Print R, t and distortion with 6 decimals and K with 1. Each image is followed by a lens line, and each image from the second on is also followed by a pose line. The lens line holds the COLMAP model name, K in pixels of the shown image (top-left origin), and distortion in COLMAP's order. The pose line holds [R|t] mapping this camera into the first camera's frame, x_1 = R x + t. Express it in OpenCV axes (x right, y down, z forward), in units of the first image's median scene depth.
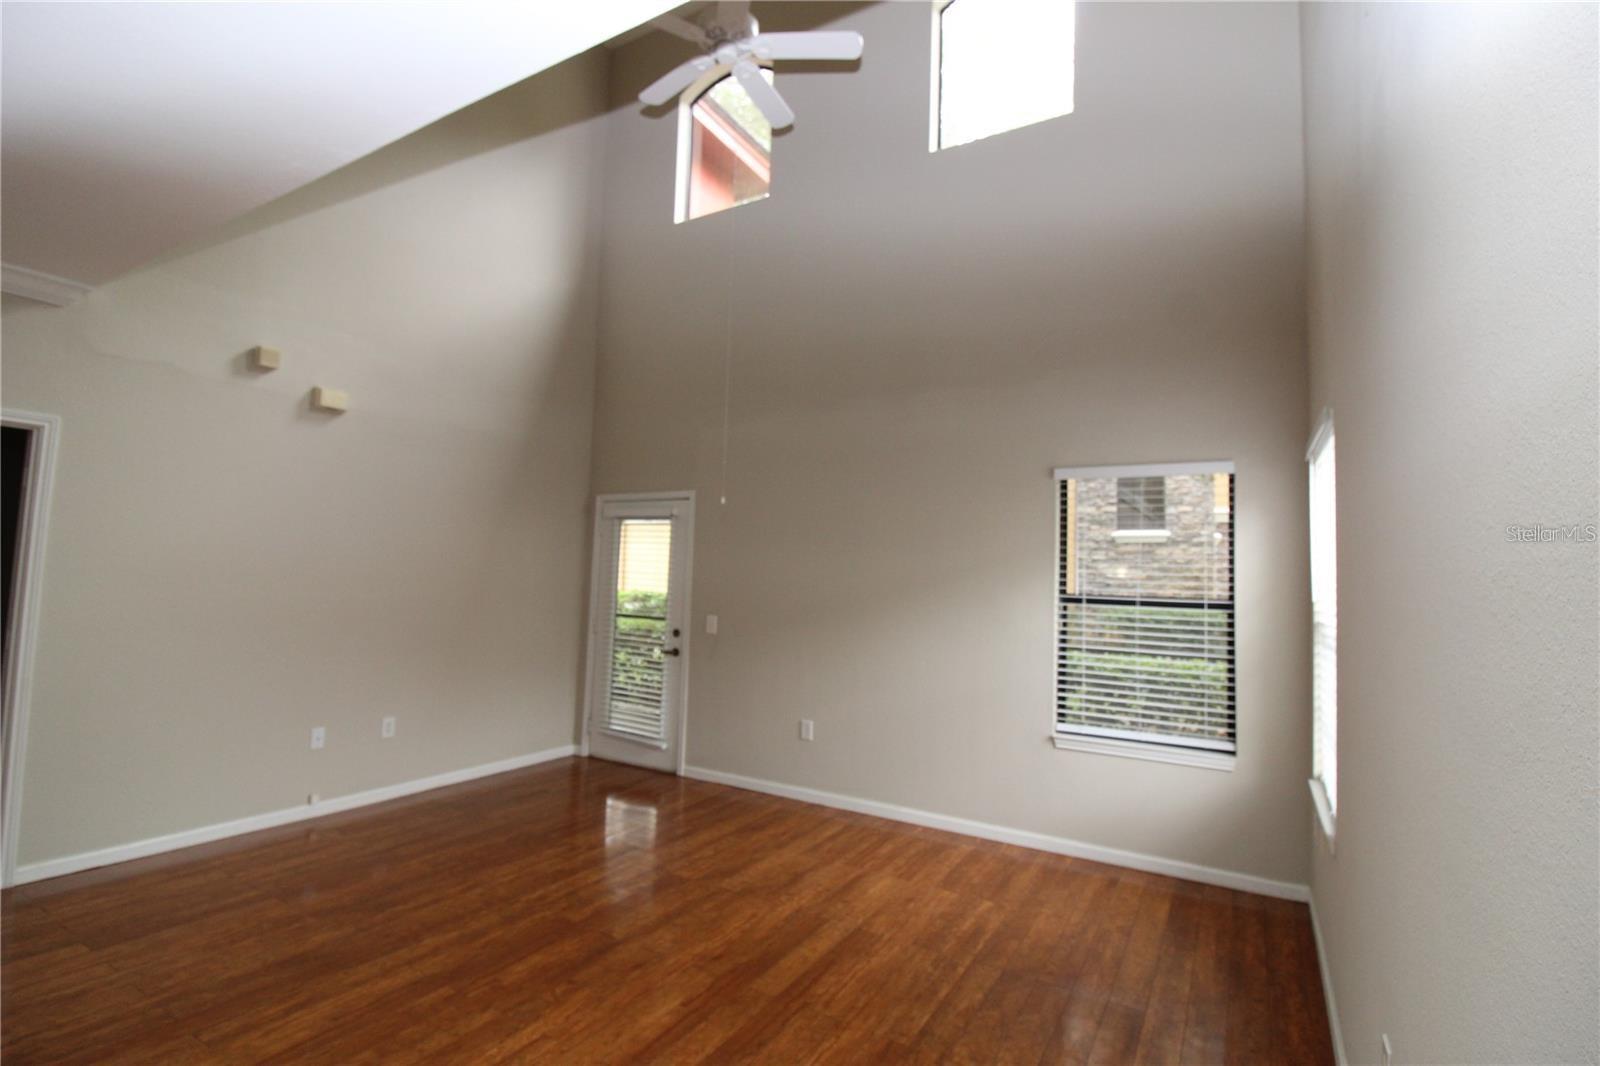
lens RADIAL K [[747.7, 0, 802.9], [0, 747.7, 529.3], [0, 0, 1]] dist [-0.005648, -0.008915]
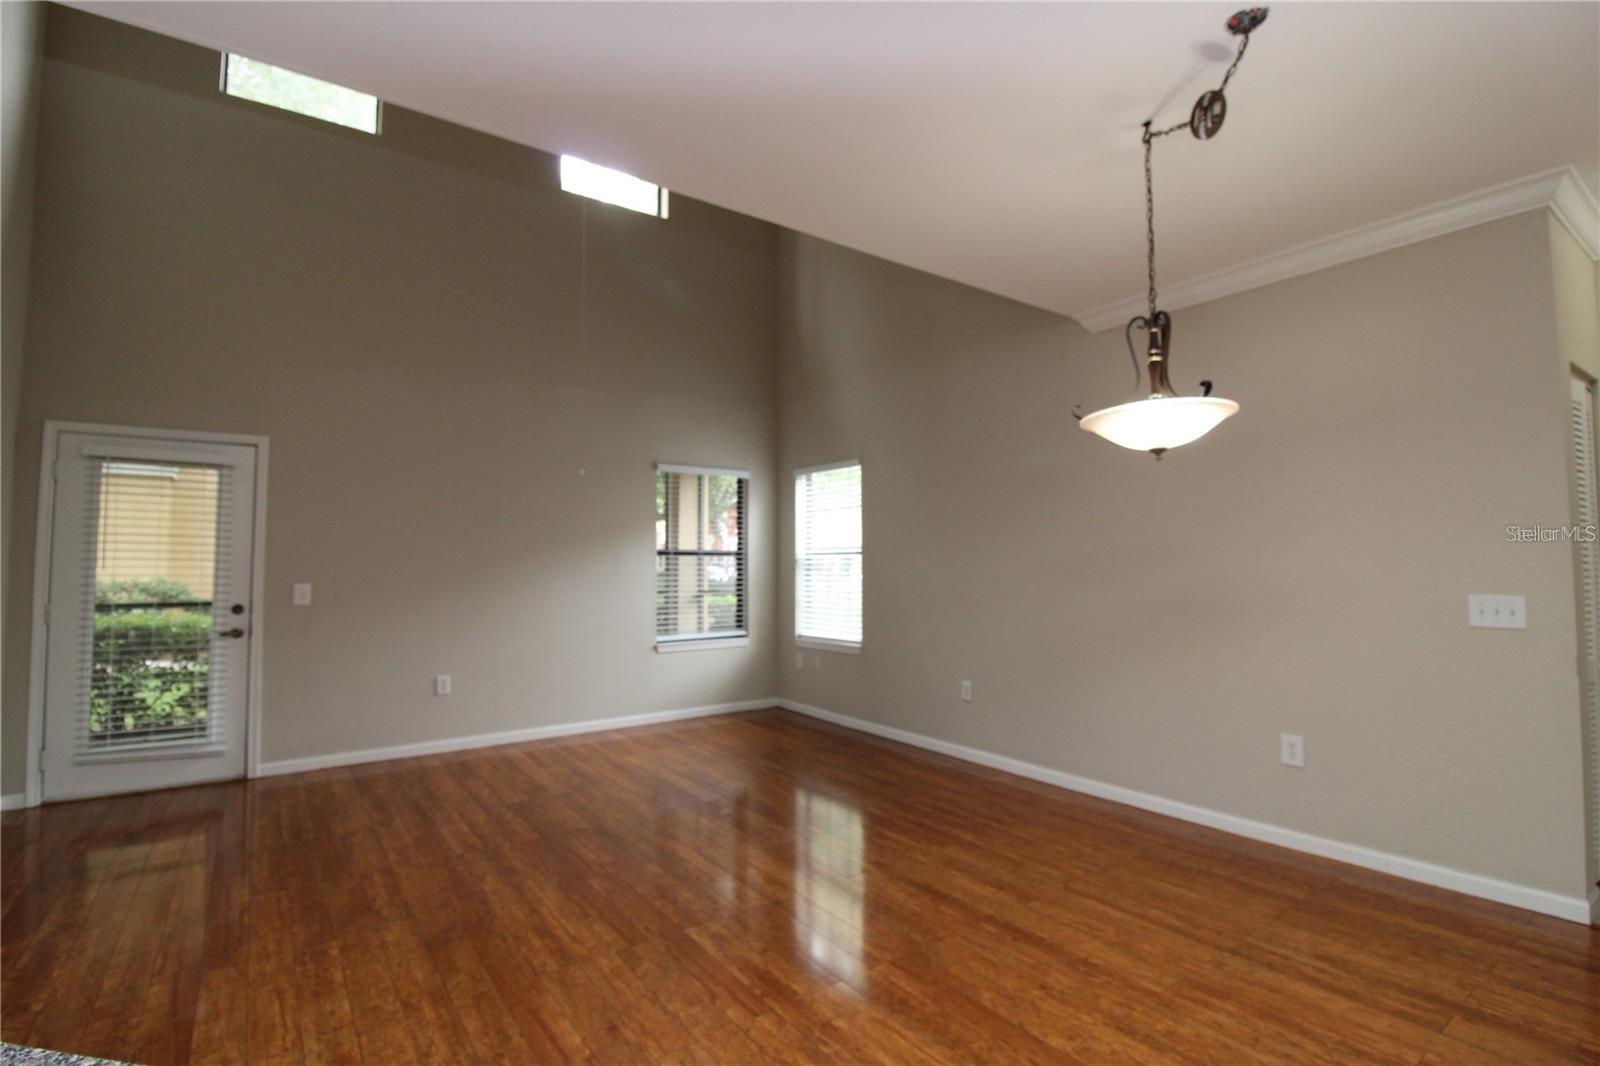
lens RADIAL K [[747.7, 0, 813.4], [0, 747.7, 529.2], [0, 0, 1]] dist [-0.005648, -0.008915]
pose [[0.392359, 0.010686, 0.919750, -1.215638], [-0.045126, 0.998952, 0.007644, 0.030742], [-0.918705, -0.044503, 0.392430, 0.197741]]
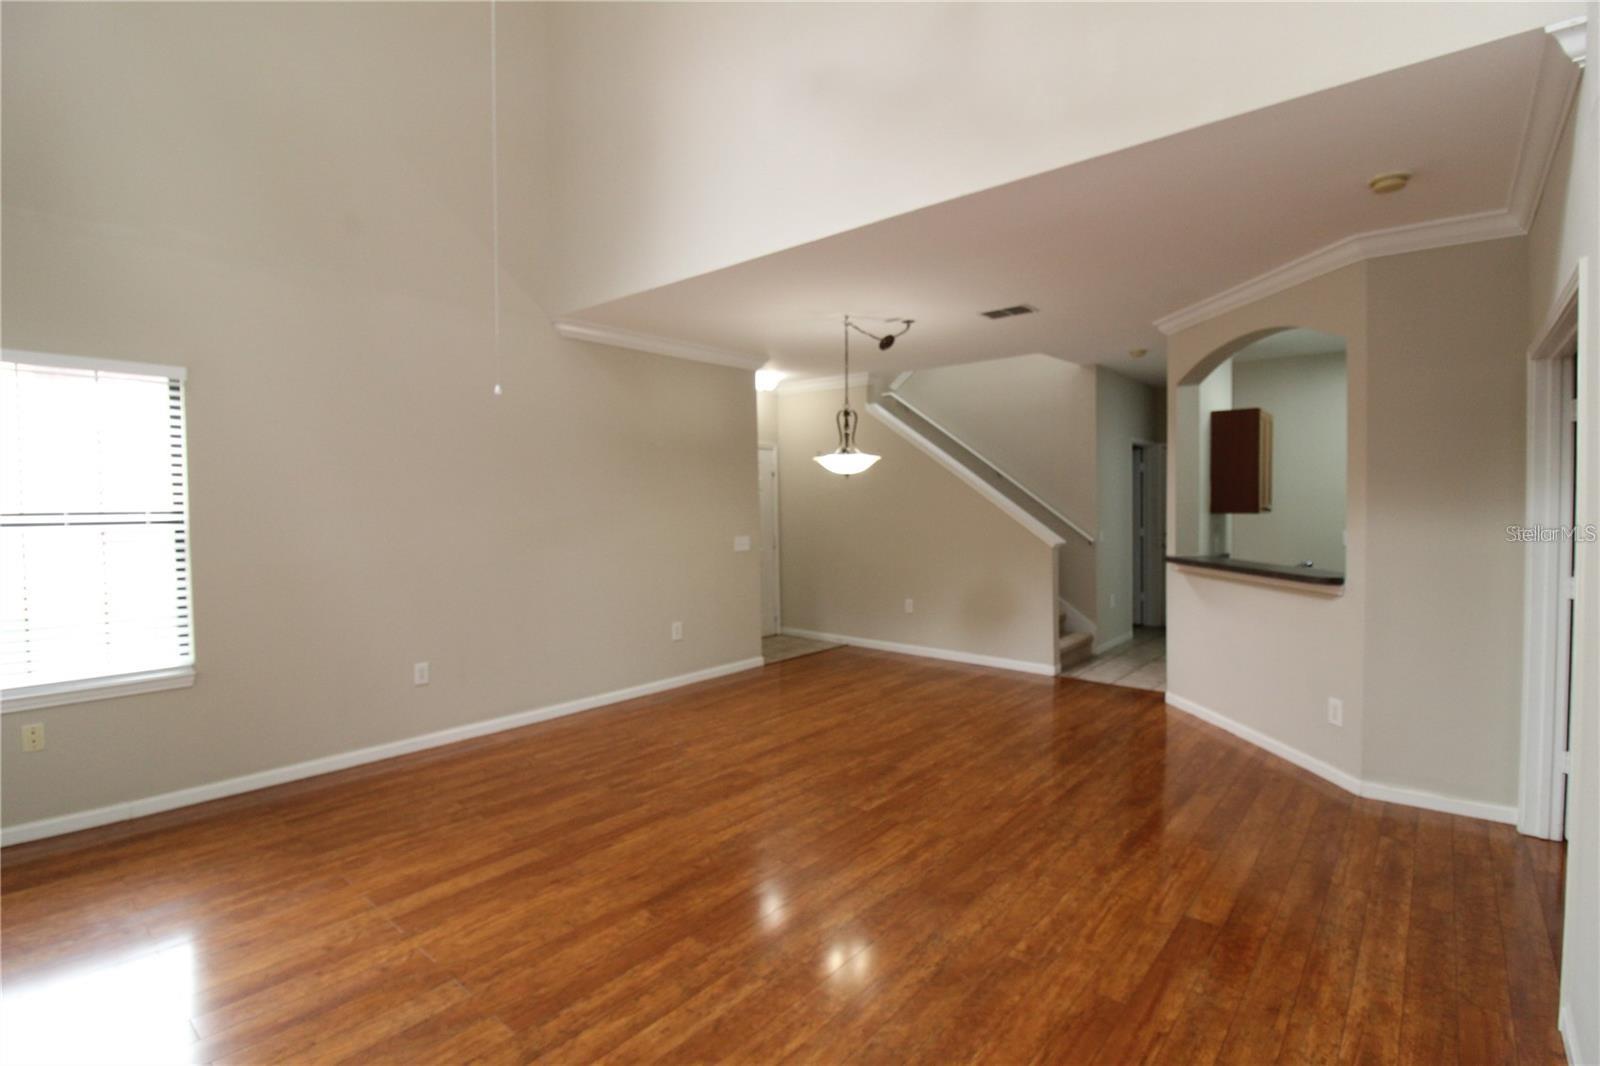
lens RADIAL K [[747.7, 0, 799.0], [0, 747.7, 525.2], [0, 0, 1]] dist [-0.005648, -0.008915]
pose [[-0.983849, -0.031760, 0.176161, -0.561113], [-0.037493, 0.998867, -0.029310, 0.104505], [-0.175031, -0.035441, -0.983925, 1.824214]]
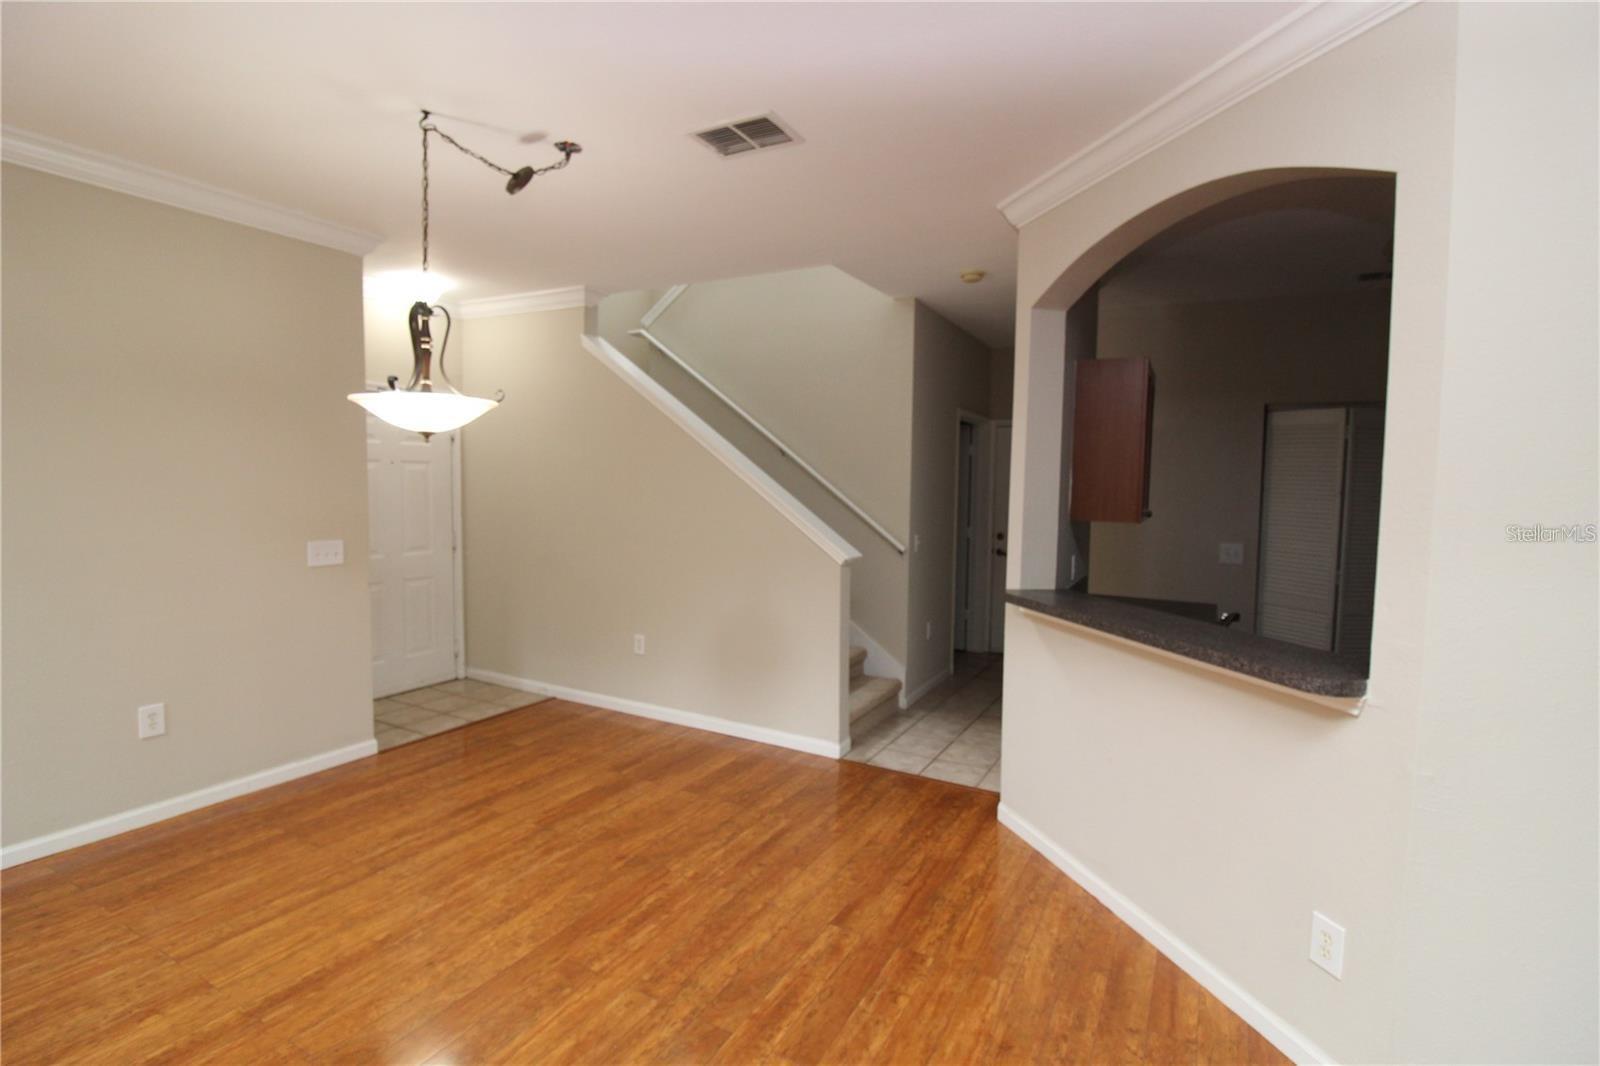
lens RADIAL K [[747.7, 0, 800.6], [0, 747.7, 533.1], [0, 0, 1]] dist [-0.005648, -0.008915]
pose [[-0.997904, -0.053026, -0.037091, -0.761297], [-0.052979, 0.998593, -0.002256, 0.030422], [0.037158, -0.000286, -0.999309, 1.019191]]
